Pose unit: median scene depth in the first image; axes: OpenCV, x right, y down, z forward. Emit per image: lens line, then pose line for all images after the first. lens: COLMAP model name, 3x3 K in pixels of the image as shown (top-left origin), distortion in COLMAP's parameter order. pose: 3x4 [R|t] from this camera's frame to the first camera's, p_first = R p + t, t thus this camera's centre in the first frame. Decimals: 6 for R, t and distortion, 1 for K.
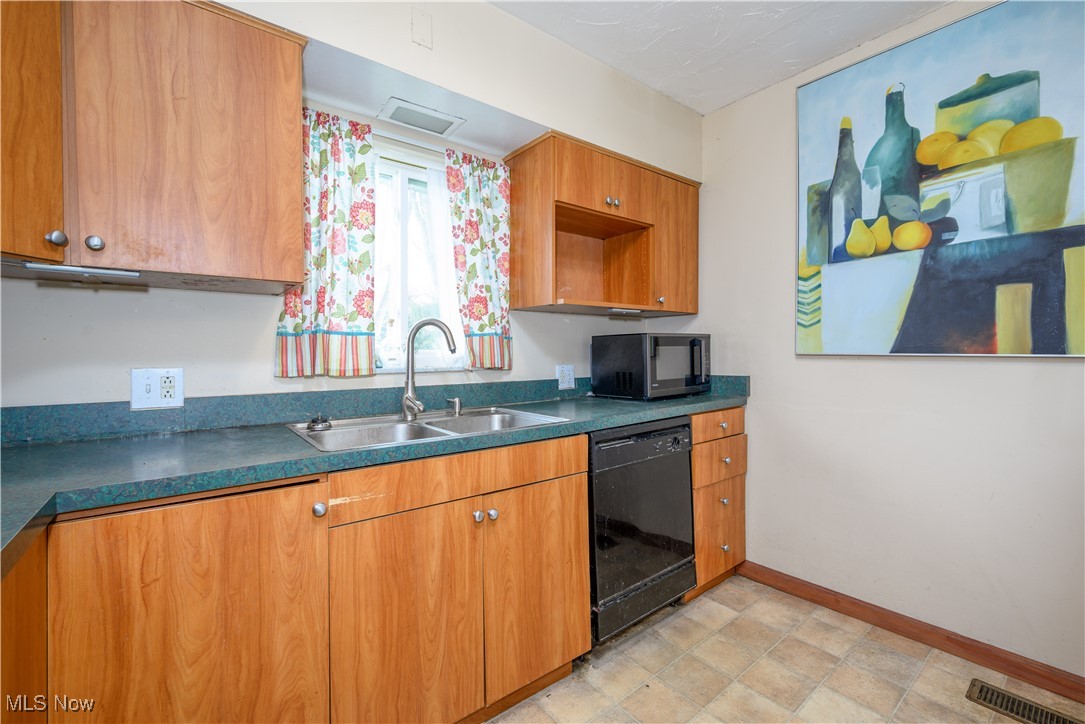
lens RADIAL K [[468.3, 0, 548.9], [0, 468.3, 355.9], [0, 0, 1]] dist [0.009035, 0.002010]
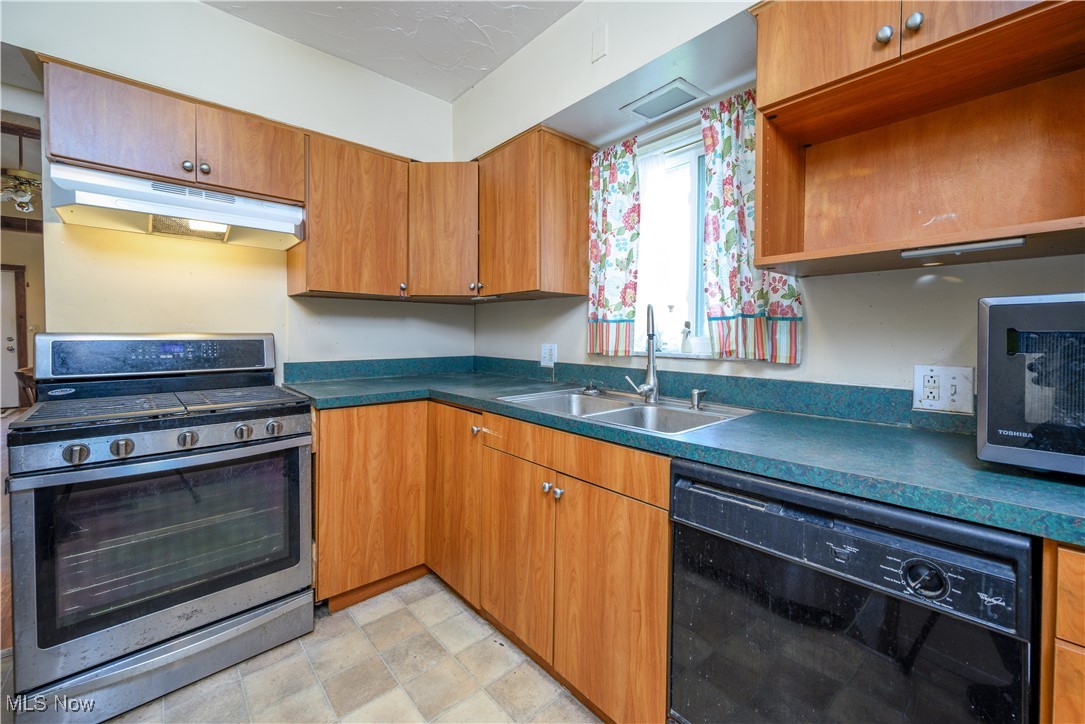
lens RADIAL K [[438.6, 0, 542.8], [0, 438.6, 342.3], [0, 0, 1]] dist [0.002311, -0.000086]
pose [[0.052486, 0.023306, -0.998350, 0.729003], [-0.016348, 0.999614, 0.022477, -0.015928], [0.998488, 0.015141, 0.052847, 0.786239]]
